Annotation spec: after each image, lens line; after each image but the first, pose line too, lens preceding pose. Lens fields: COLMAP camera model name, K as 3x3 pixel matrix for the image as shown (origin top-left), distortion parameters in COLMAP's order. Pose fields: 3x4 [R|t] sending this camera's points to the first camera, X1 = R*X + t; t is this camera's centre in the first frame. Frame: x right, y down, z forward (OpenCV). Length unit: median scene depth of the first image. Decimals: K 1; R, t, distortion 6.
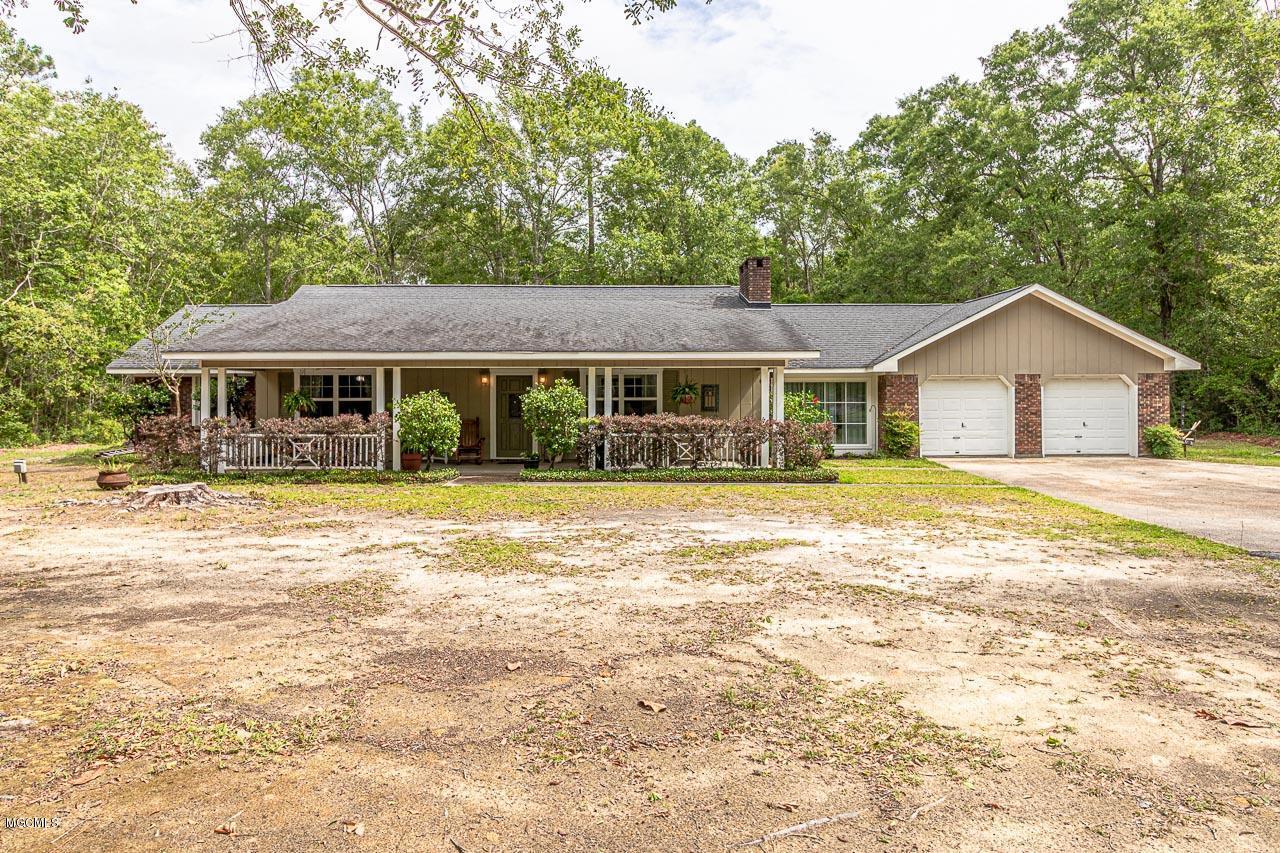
lens RADIAL K [[880.0, 0, 640.0], [0, 880.0, 426.5], [0, 0, 1]] dist [0.003580, 0.000830]
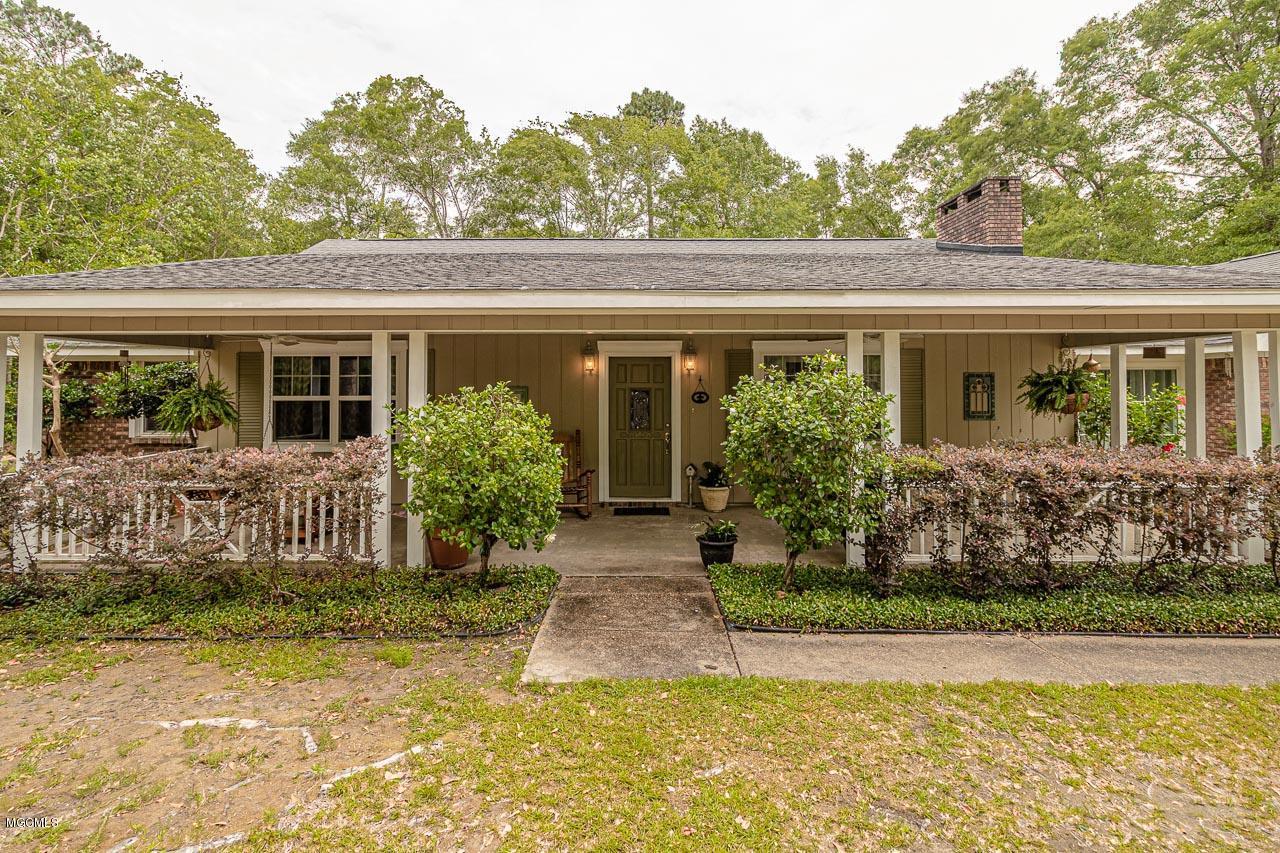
lens RADIAL K [[599.4, 0, 640.0], [0, 599.4, 405.2], [0, 0, 1]] dist [0.000611, 0.000047]
pose [[0.999958, 0.002127, -0.008937, -0.131593], [-0.002148, 0.999995, -0.002345, -0.023726], [0.008932, 0.002364, 0.999957, 0.572925]]
